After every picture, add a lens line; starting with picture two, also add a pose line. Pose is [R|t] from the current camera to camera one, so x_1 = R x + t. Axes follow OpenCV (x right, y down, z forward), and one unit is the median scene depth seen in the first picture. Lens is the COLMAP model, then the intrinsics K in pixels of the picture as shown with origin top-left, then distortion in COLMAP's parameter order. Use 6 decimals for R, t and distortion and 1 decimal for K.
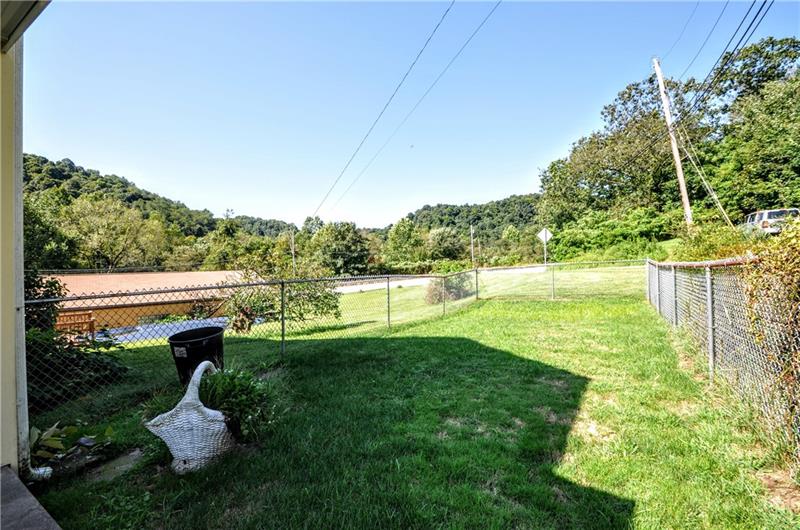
lens RADIAL K [[347.0, 0, 393.7], [0, 347.0, 263.2], [0, 0, 1]] dist [0.010420, -0.013515]
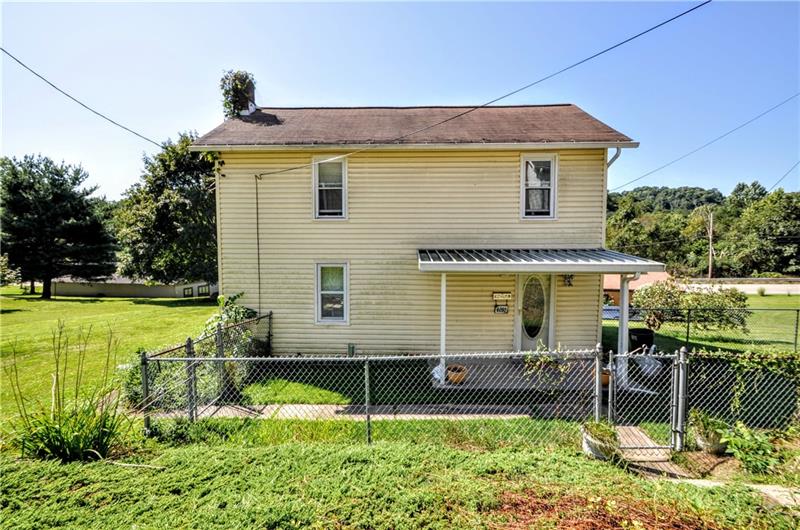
lens RADIAL K [[347.0, 0, 393.7], [0, 347.0, 263.2], [0, 0, 1]] dist [0.010420, -0.013515]
pose [[0.519966, 0.064817, -0.851724, 0.030951], [-0.004803, 0.997323, 0.072965, -0.024552], [0.854173, -0.033849, 0.518886, -0.094964]]
